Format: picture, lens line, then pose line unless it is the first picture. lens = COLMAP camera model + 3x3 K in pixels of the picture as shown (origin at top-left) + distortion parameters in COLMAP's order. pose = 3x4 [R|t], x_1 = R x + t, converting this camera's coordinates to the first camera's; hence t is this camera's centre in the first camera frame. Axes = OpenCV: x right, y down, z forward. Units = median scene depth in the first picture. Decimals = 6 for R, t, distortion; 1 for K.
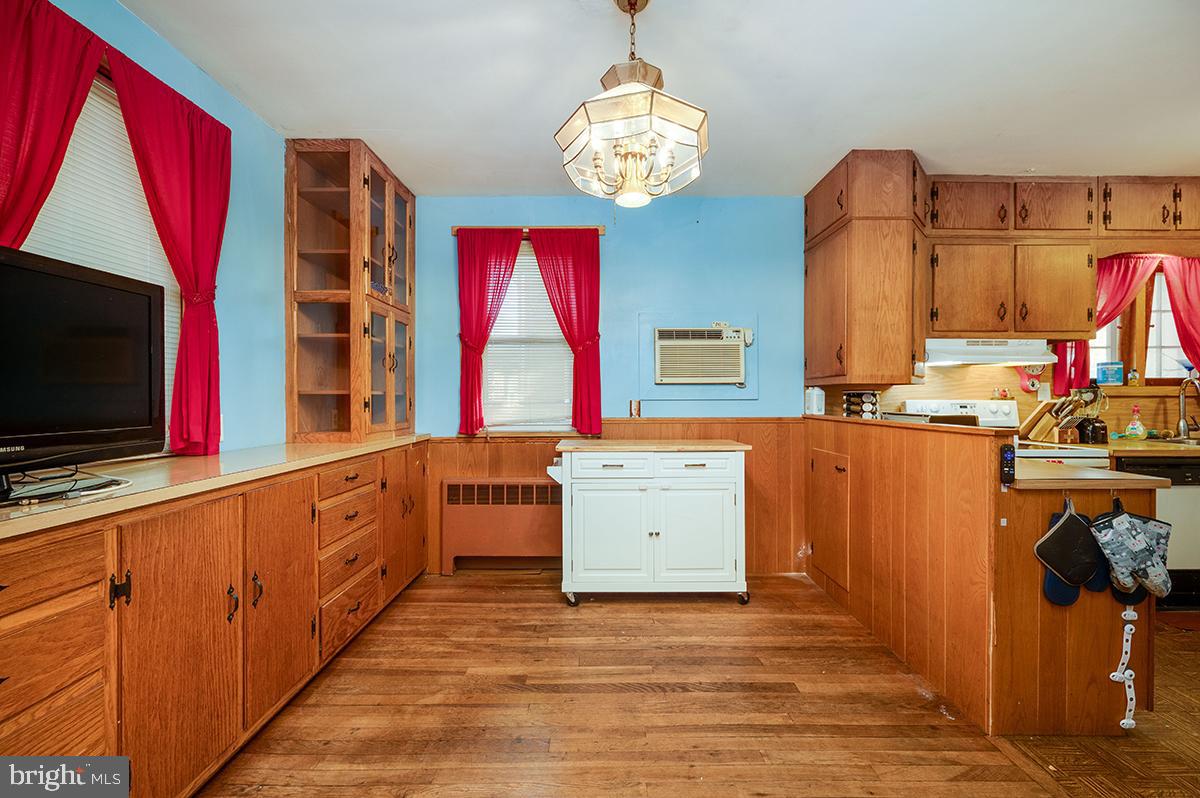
lens RADIAL K [[477.0, 0, 600.0], [0, 477.0, 399.0], [0, 0, 1]] dist [-0.000537, 0.000119]
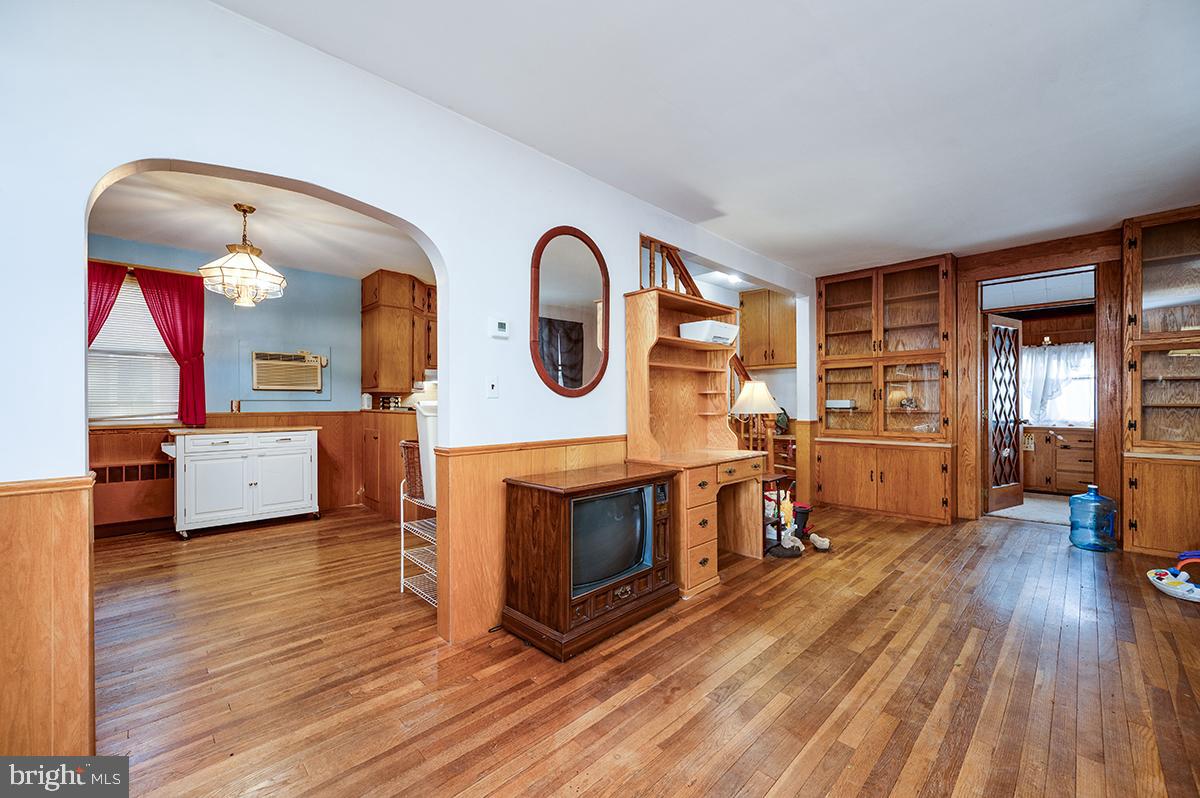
lens RADIAL K [[475.1, 0, 595.3], [0, 475.1, 403.3], [0, 0, 1]] dist [-0.000789, -0.000101]
pose [[0.726753, 0.000223, 0.686899, -0.136817], [-0.002616, 0.999994, 0.002444, 0.005653], [-0.686894, -0.003573, 0.726749, -0.880020]]
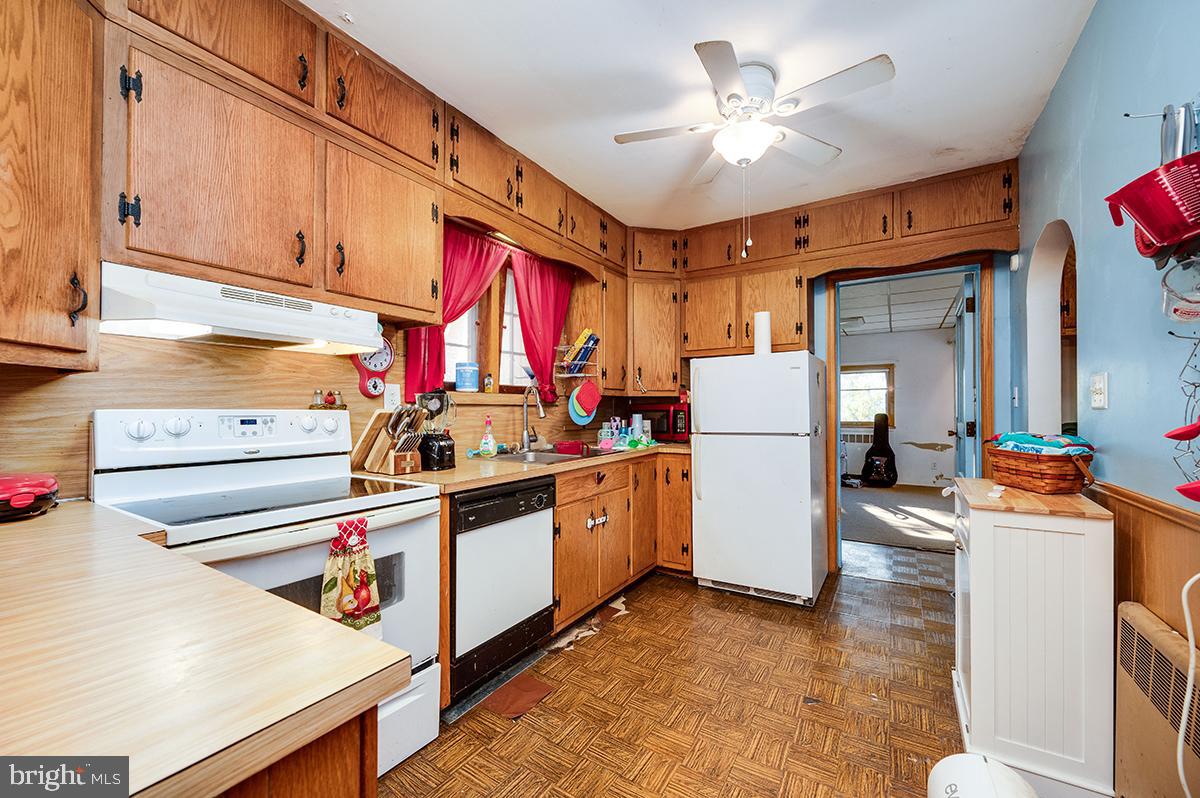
lens RADIAL K [[469.0, 0, 604.1], [0, 469.0, 407.9], [0, 0, 1]] dist [-0.000227, -0.000228]
pose [[0.533567, 0.003654, 0.845750, 0.562749], [-0.002658, 0.999993, -0.002643, 0.001339], [-0.845754, -0.000837, 0.533573, 0.406598]]
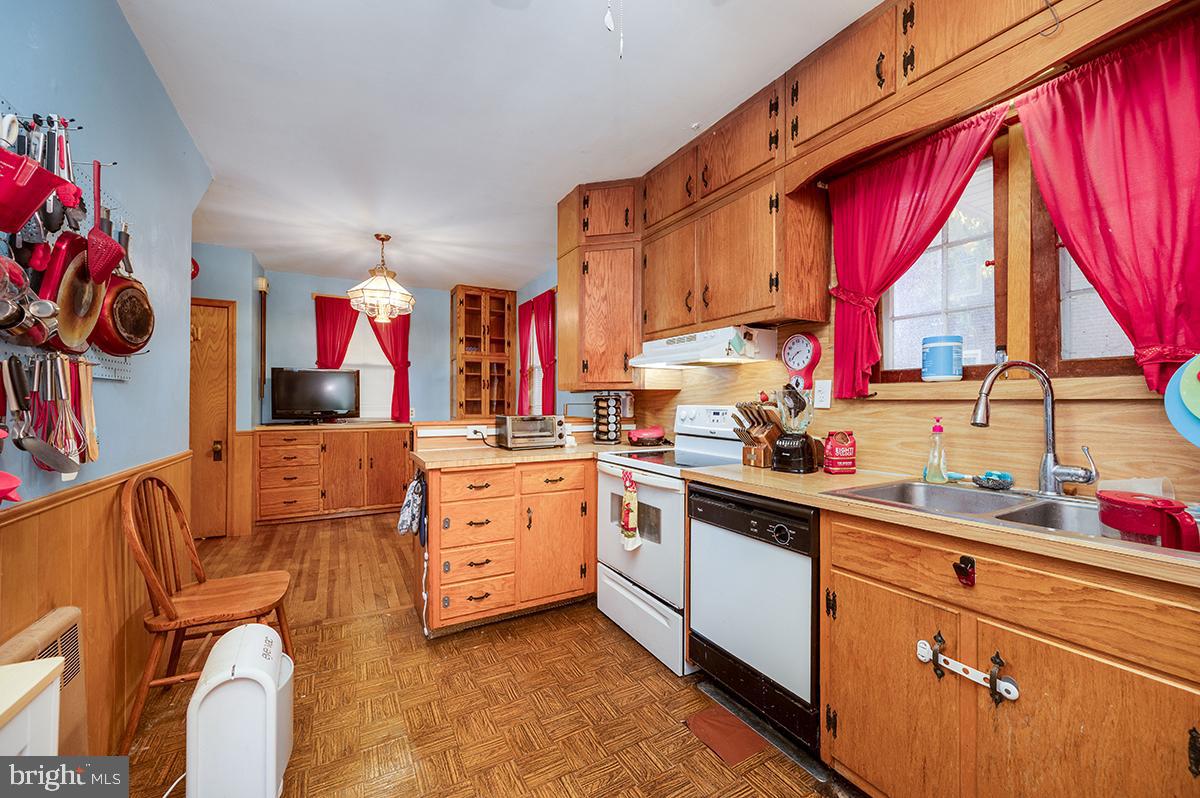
lens RADIAL K [[475.1, 0, 595.3], [0, 475.1, 403.3], [0, 0, 1]] dist [-0.000789, -0.000101]
pose [[0.472692, 0.003582, -0.881221, 1.484390], [-0.001142, 0.999993, 0.003452, -0.004373], [0.881227, -0.000626, 0.472693, 0.441908]]
